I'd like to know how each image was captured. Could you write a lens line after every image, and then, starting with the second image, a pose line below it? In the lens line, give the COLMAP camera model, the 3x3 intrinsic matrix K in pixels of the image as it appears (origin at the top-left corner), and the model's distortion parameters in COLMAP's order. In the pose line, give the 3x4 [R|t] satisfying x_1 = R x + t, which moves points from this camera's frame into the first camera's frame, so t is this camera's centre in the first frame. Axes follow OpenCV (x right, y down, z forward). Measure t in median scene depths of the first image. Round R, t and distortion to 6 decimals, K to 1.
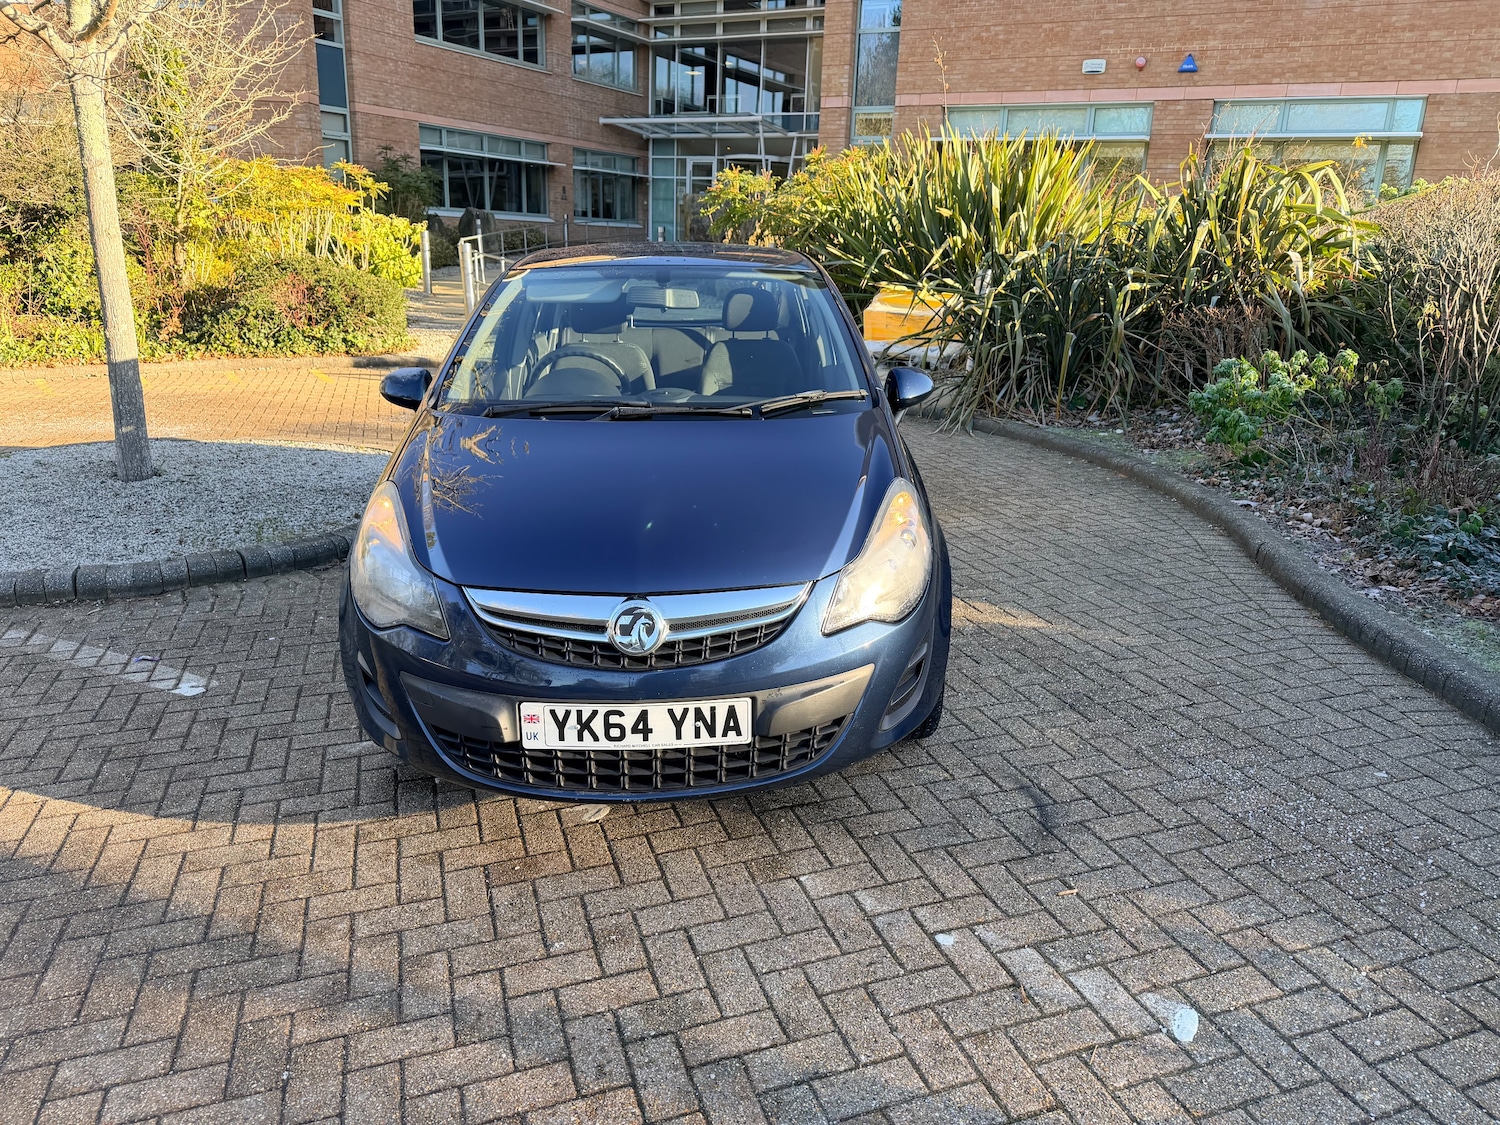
lens RADIAL K [[1059.4, 0, 752.5], [0, 1059.4, 553.7], [0, 0, 1]] dist [0.021716, -0.033776]
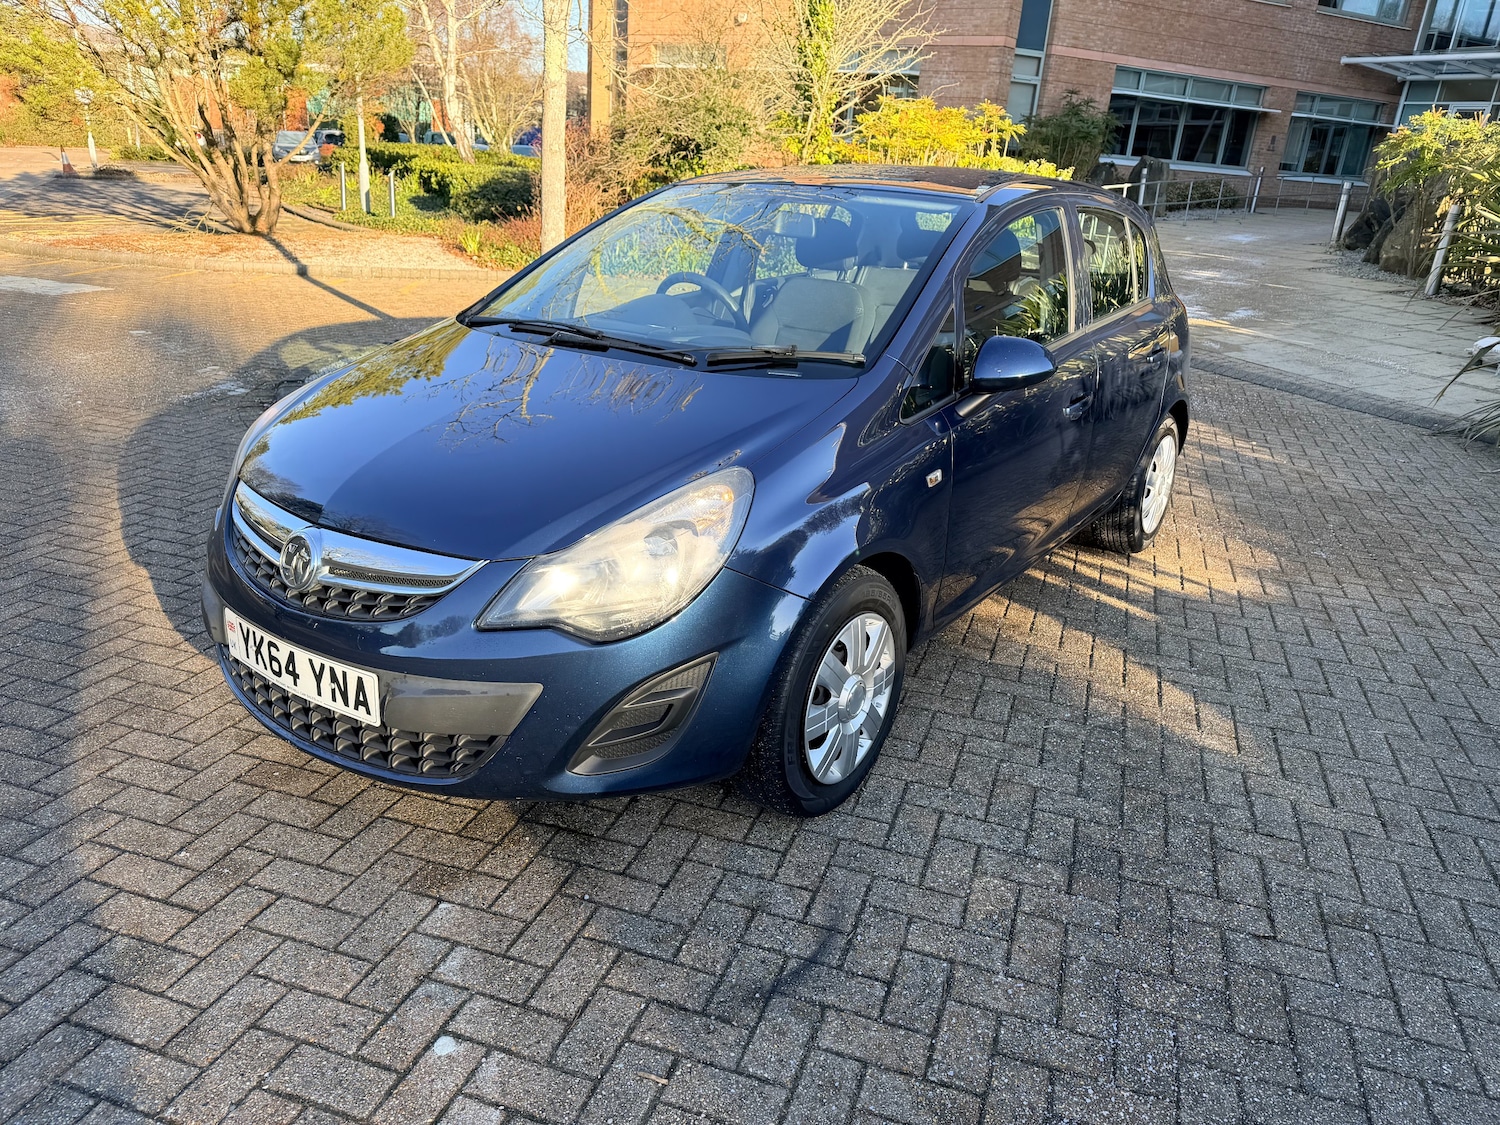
lens RADIAL K [[1056.1, 0, 752.8], [0, 1056.1, 559.8], [0, 0, 1]] dist [-0.008894, 0.000525]
pose [[0.792873, 0.240515, -0.559915, 0.377451], [-0.213580, 0.970214, 0.114318, -0.062745], [0.570732, 0.028947, 0.820626, 0.262925]]
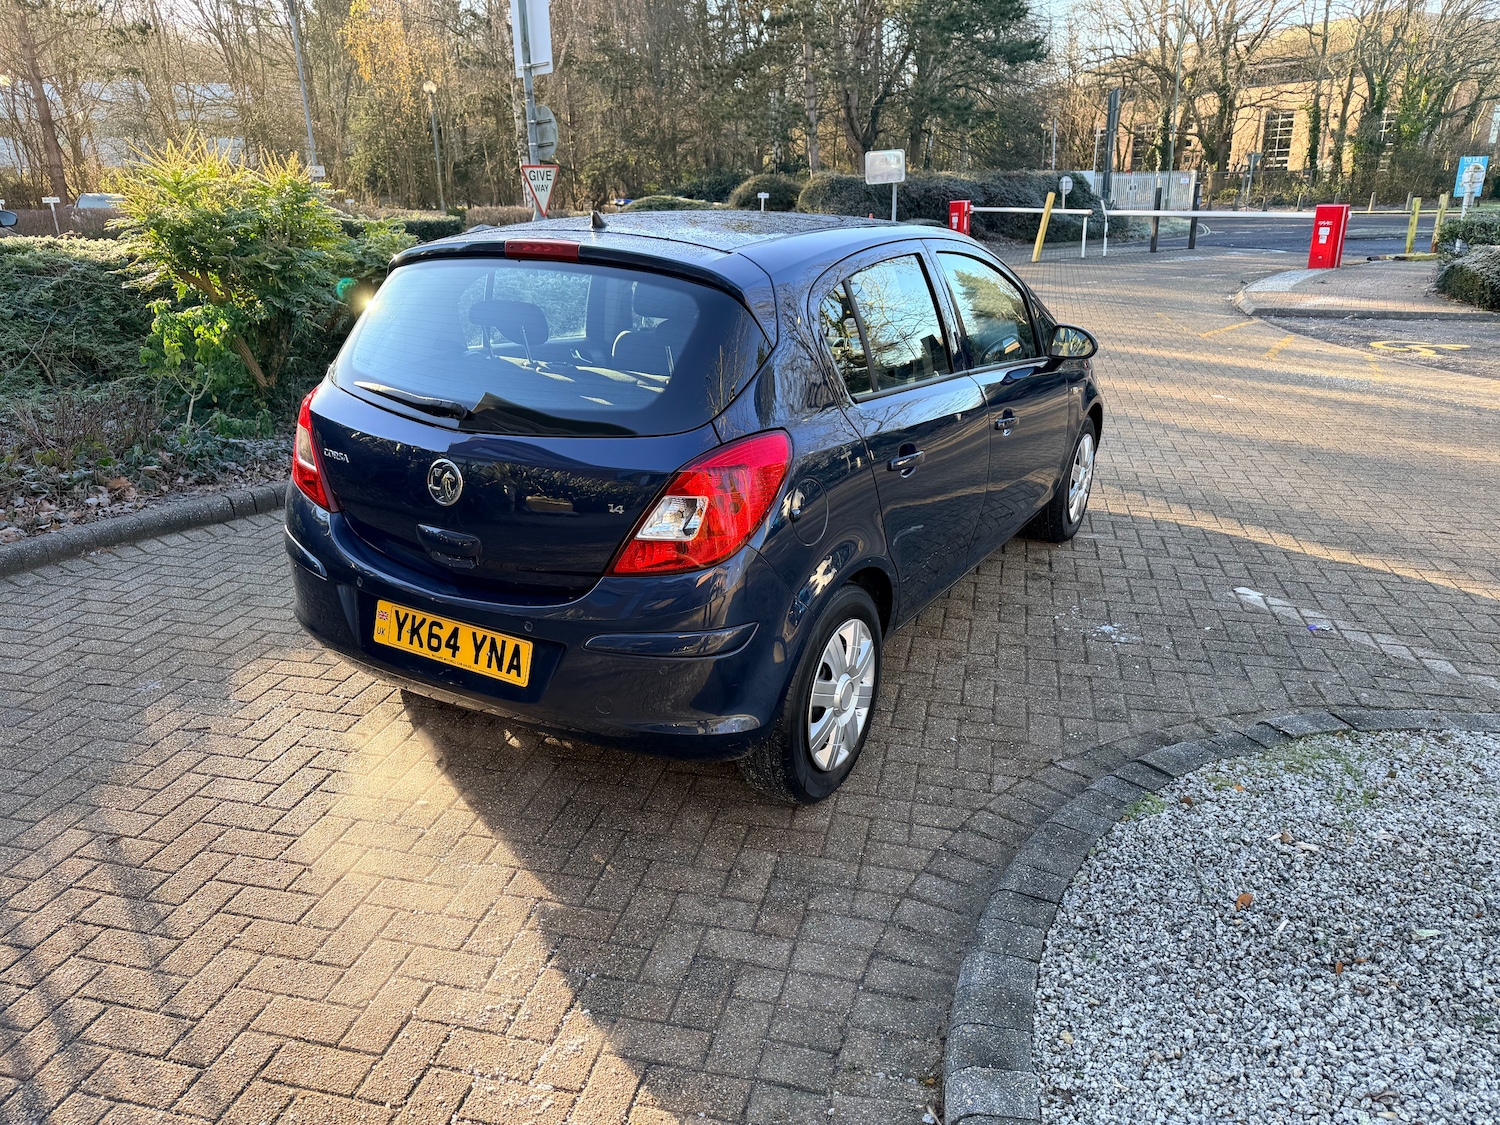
lens RADIAL K [[1059.4, 0, 752.5], [0, 1059.4, 553.7], [0, 0, 1]] dist [0.021716, -0.033776]
pose [[-0.850639, -0.183136, 0.492822, -0.525978], [0.139940, 0.824687, 0.548004, -0.528933], [-0.506783, 0.535119, -0.675883, 1.707334]]
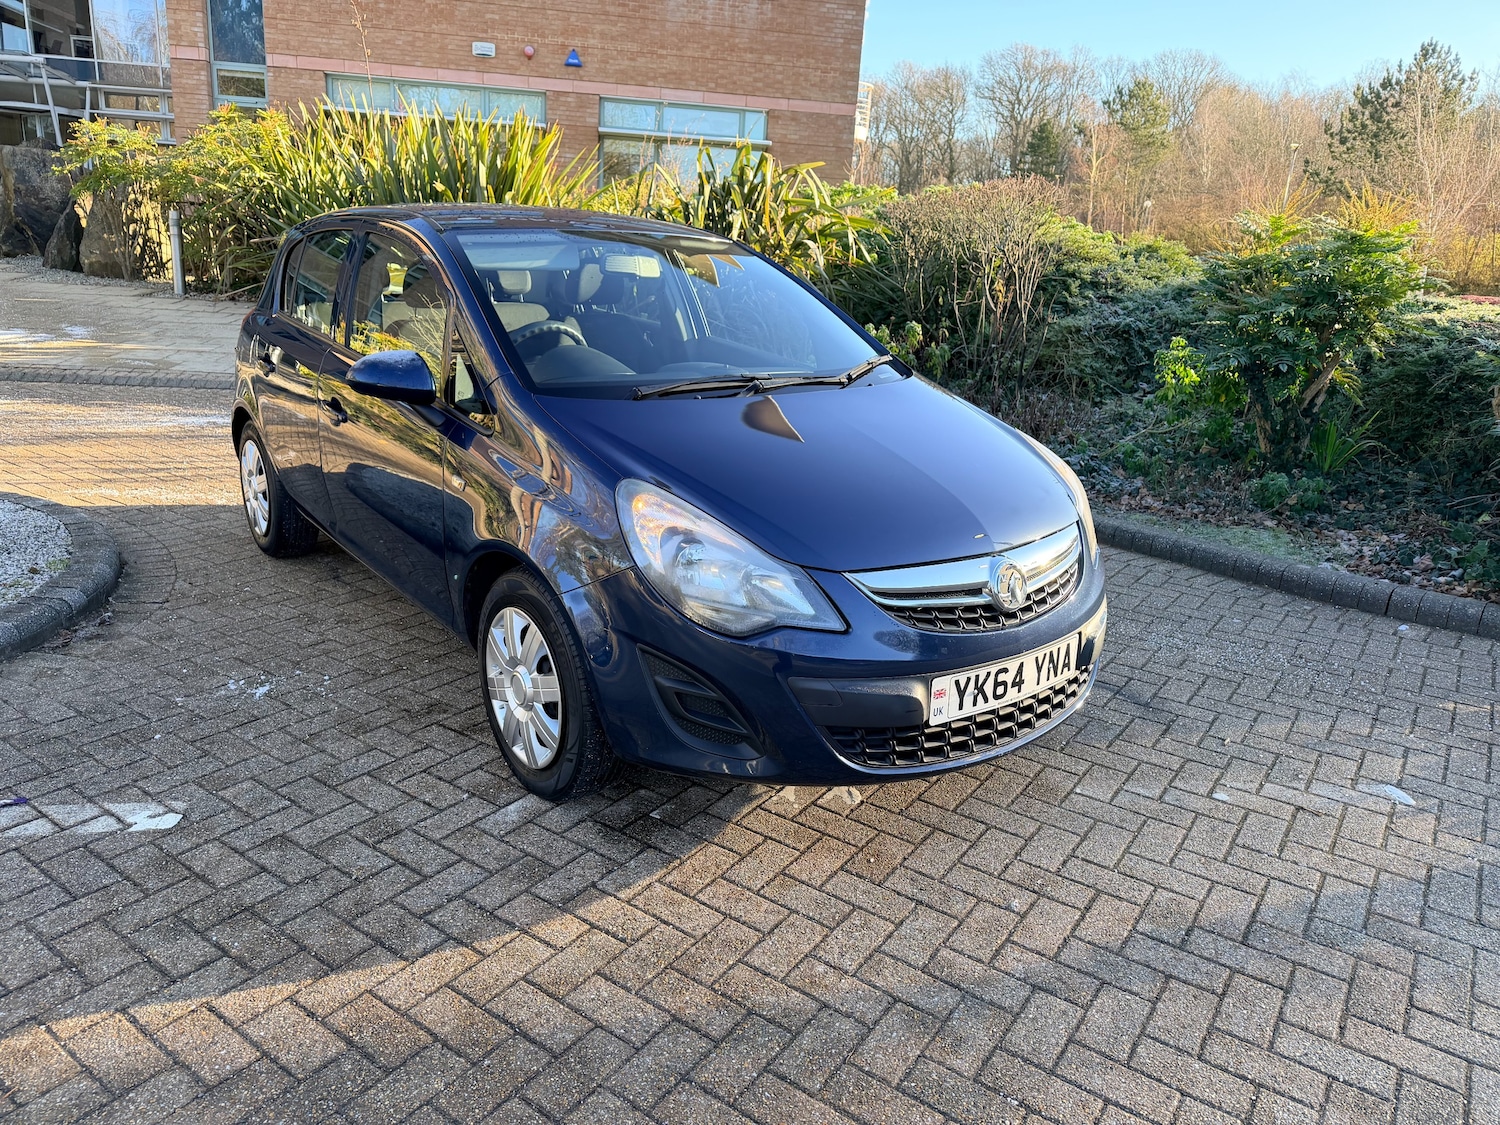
lens RADIAL K [[1062.1, 0, 744.8], [0, 1062.1, 564.1], [0, 0, 1]] dist [0.006982, -0.009419]
pose [[0.811018, -0.146983, 0.566255, -0.484958], [0.134380, 0.988847, 0.064210, -0.026865], [-0.569378, 0.024018, 0.821725, 0.163194]]
